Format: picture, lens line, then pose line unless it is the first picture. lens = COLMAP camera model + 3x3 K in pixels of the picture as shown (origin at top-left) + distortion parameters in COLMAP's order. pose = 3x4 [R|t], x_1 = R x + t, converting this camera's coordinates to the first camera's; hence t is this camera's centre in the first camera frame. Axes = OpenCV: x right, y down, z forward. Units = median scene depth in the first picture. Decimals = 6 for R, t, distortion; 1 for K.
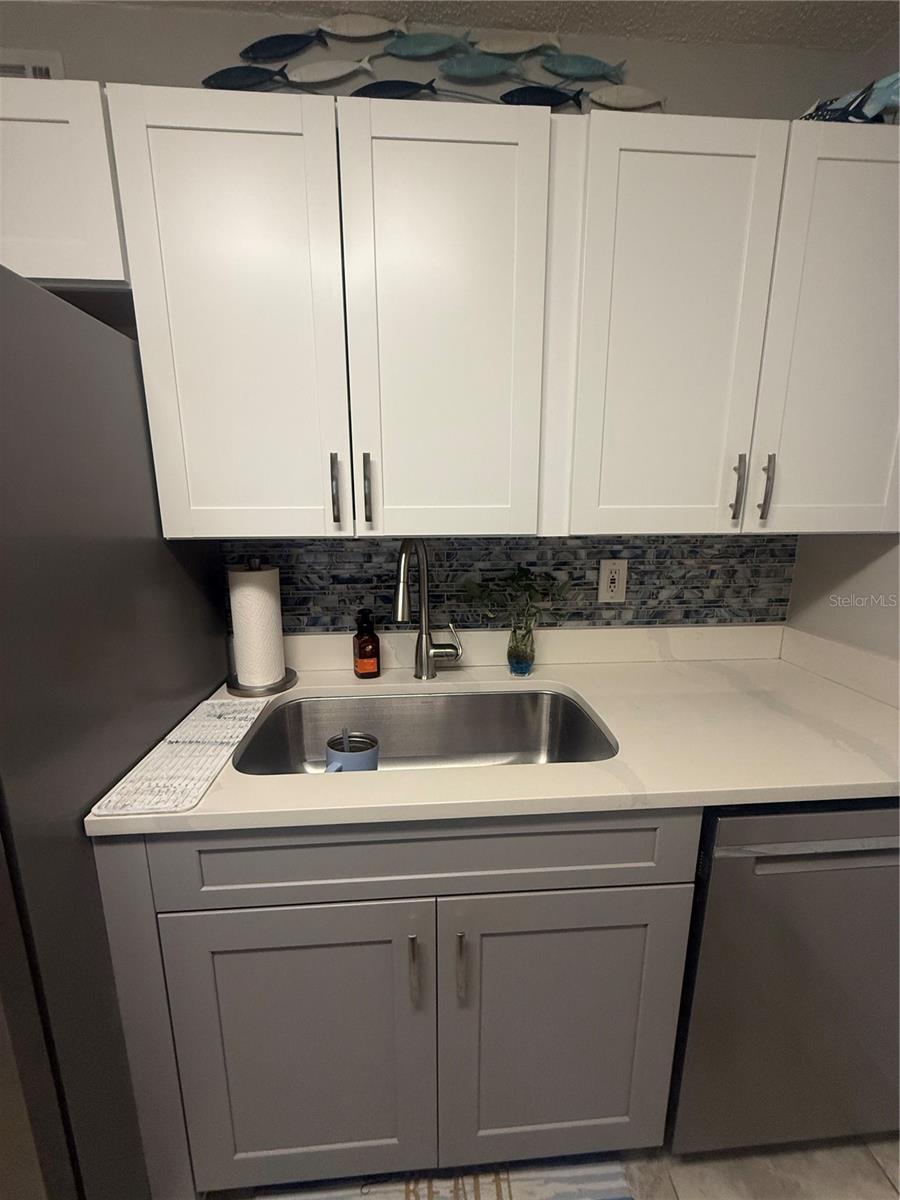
lens RADIAL K [[479.4, 0, 448.8], [0, 479.4, 598.5], [0, 0, 1]] dist [-0.000343, 0.000603]
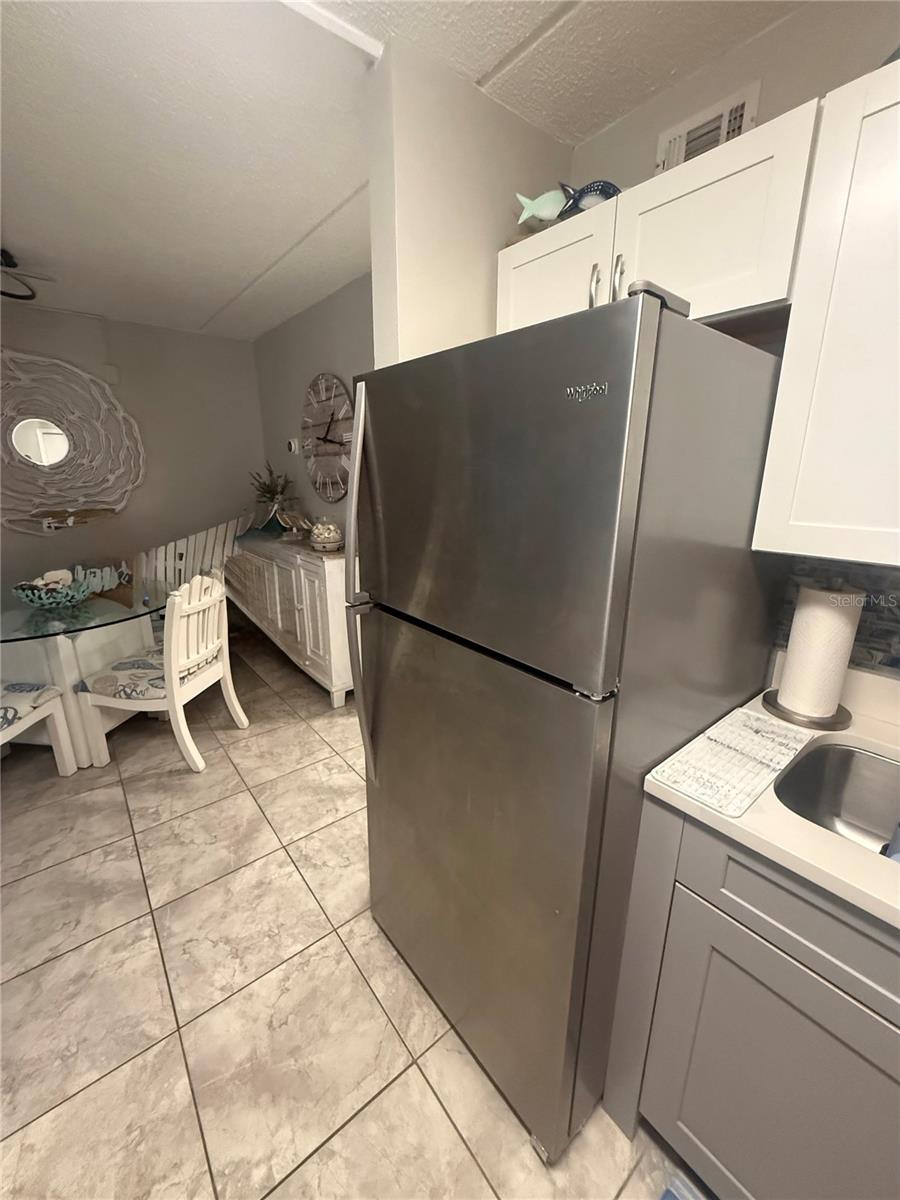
lens RADIAL K [[479.4, 0, 450.5], [0, 479.4, 598.5], [0, 0, 1]] dist [-0.000343, 0.000603]
pose [[0.571391, 0.216640, -0.791568, -0.100749], [-0.174831, 0.974521, 0.140510, -0.044292], [0.801839, 0.058105, 0.594708, -0.099632]]
